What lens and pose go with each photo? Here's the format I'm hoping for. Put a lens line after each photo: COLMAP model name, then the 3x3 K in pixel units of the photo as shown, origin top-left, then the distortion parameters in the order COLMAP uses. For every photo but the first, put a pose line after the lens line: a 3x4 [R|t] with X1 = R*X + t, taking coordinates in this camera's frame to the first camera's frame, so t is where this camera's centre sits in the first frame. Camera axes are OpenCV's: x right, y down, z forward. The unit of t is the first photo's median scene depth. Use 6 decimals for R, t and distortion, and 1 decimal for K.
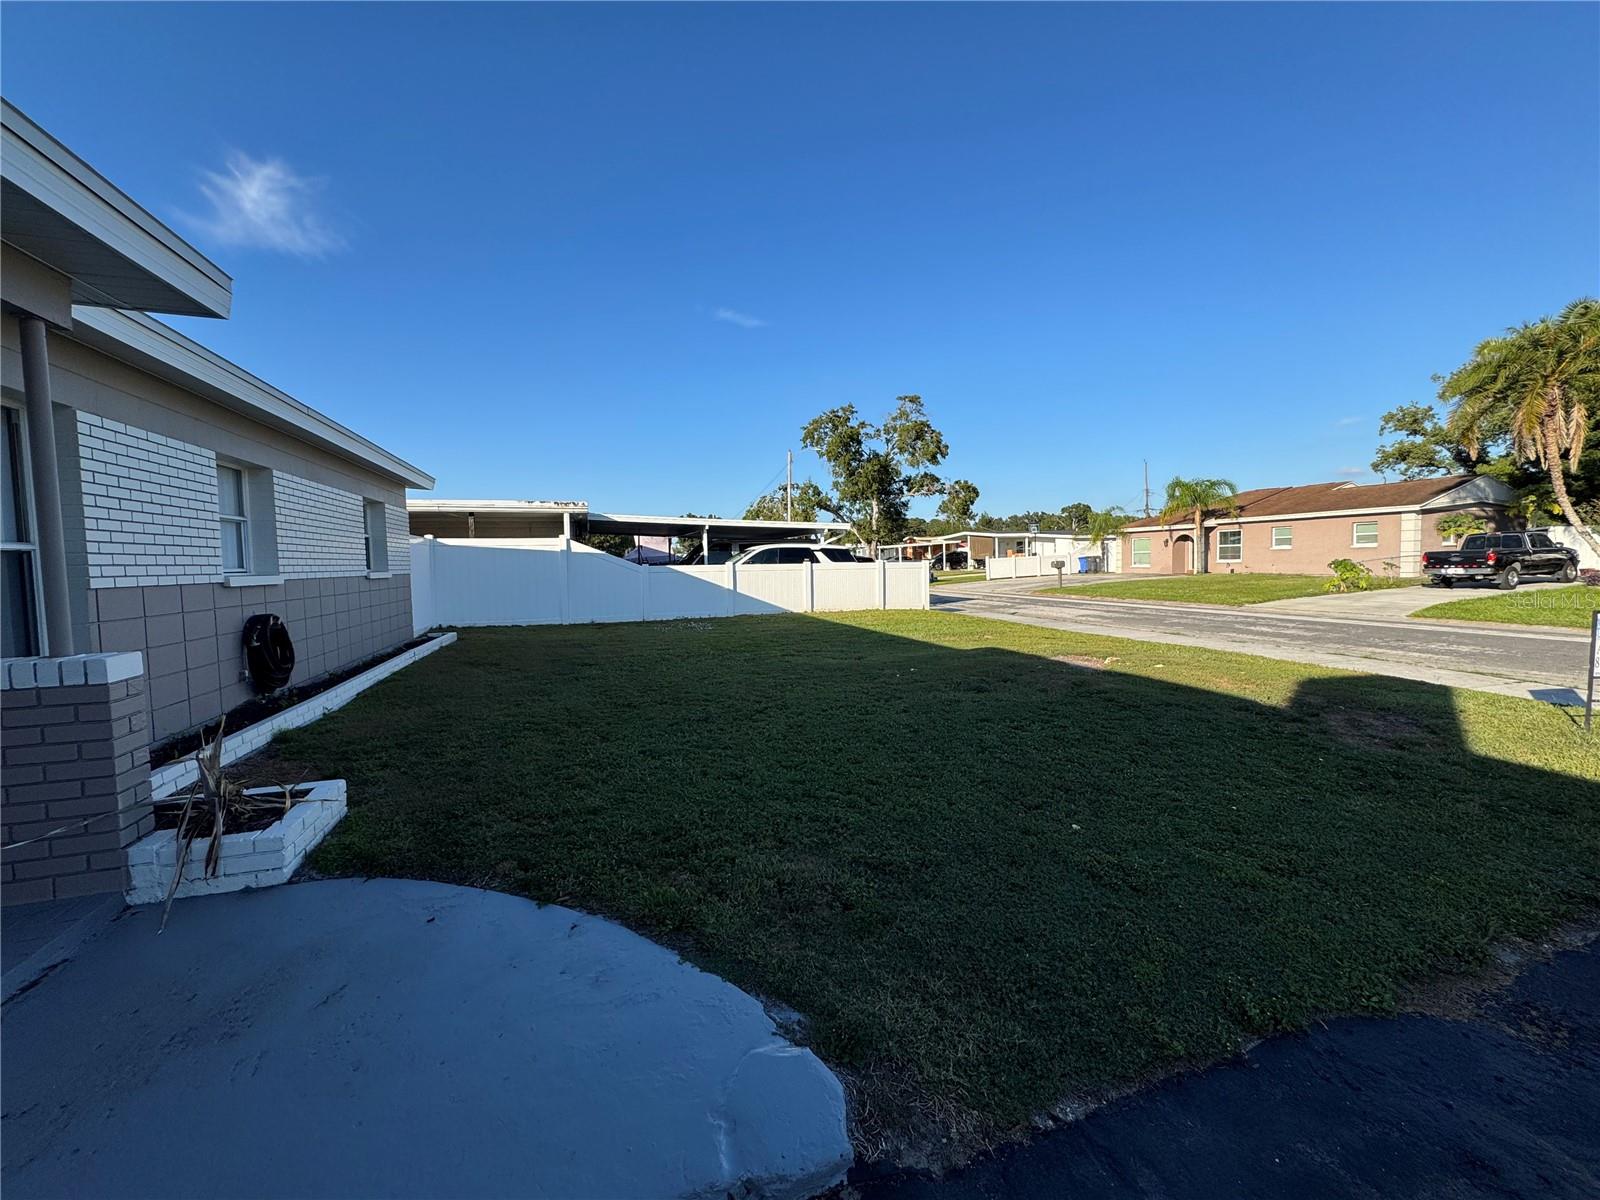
lens RADIAL K [[639.4, 0, 803.4], [0, 639.4, 602.1], [0, 0, 1]] dist [-0.000846, 0.000615]
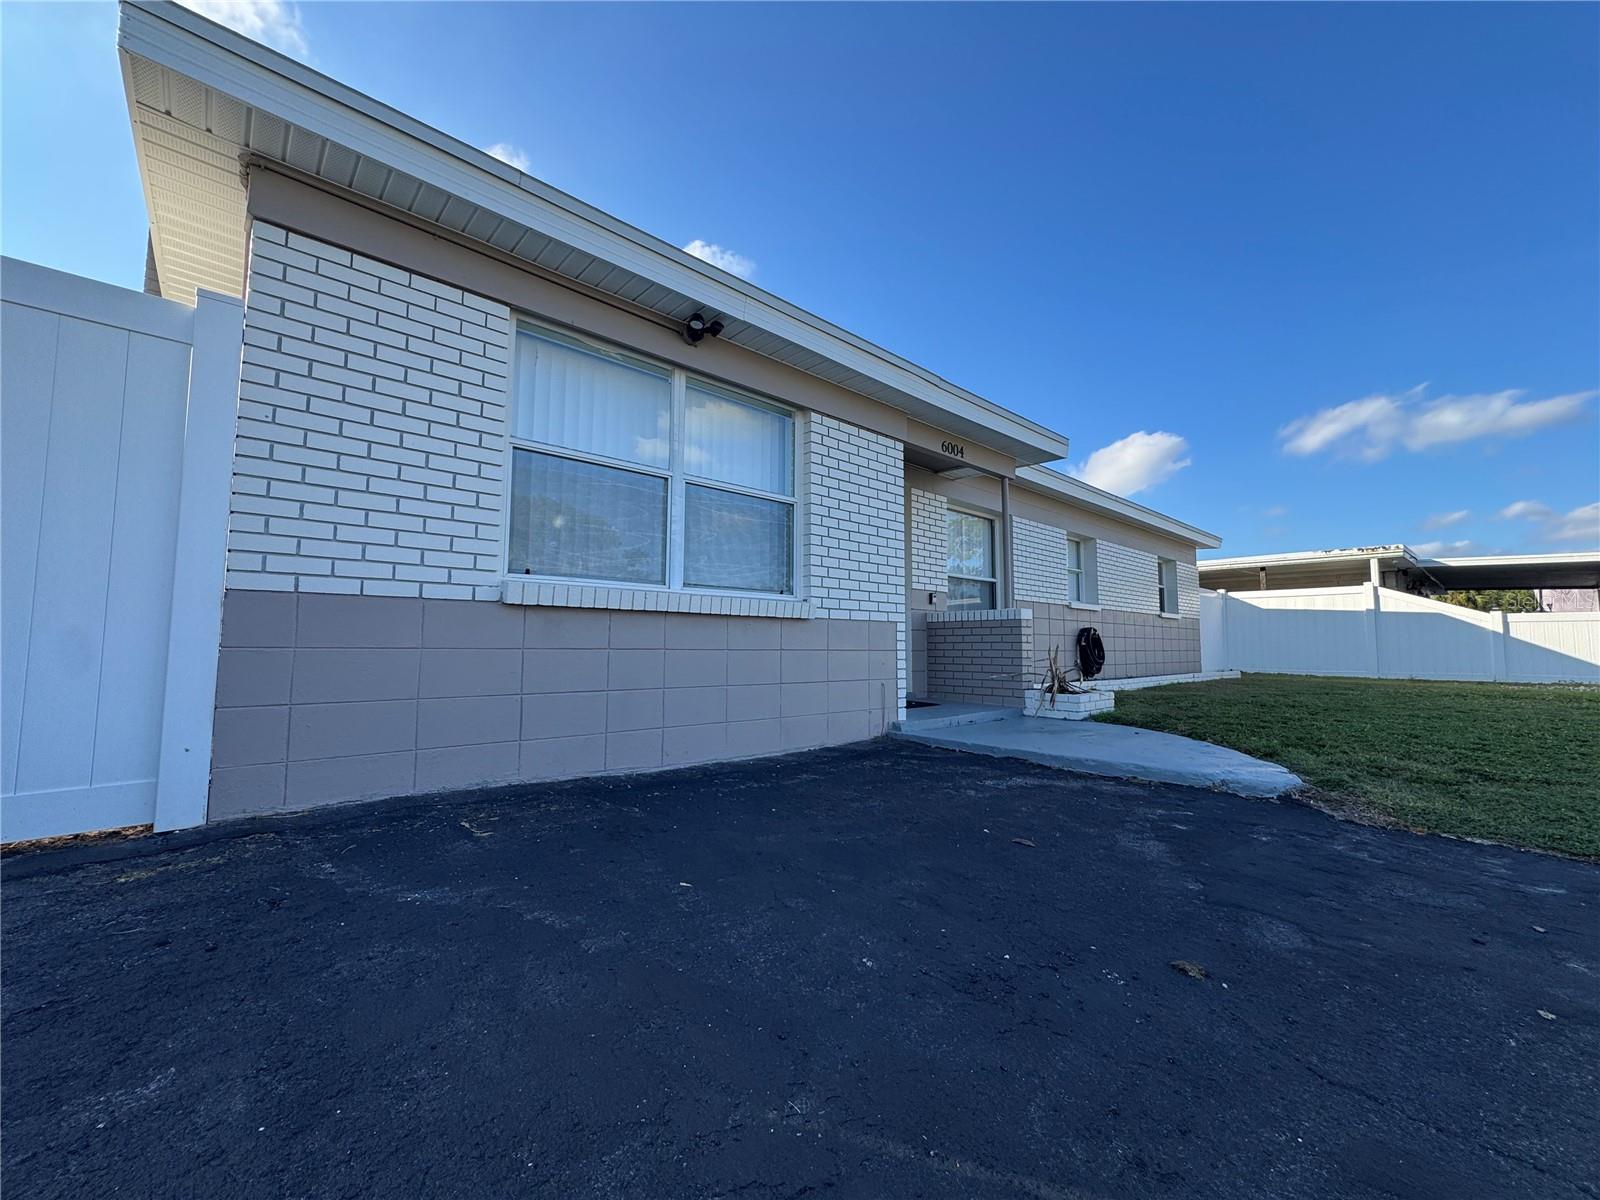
lens RADIAL K [[639.4, 0, 798.2], [0, 639.4, 600.9], [0, 0, 1]] dist [-0.000846, 0.000615]
pose [[0.404452, -0.050541, -0.913162, 0.308106], [-0.066411, 0.994213, -0.084442, 0.126352], [0.912145, 0.094797, 0.398755, -0.291853]]
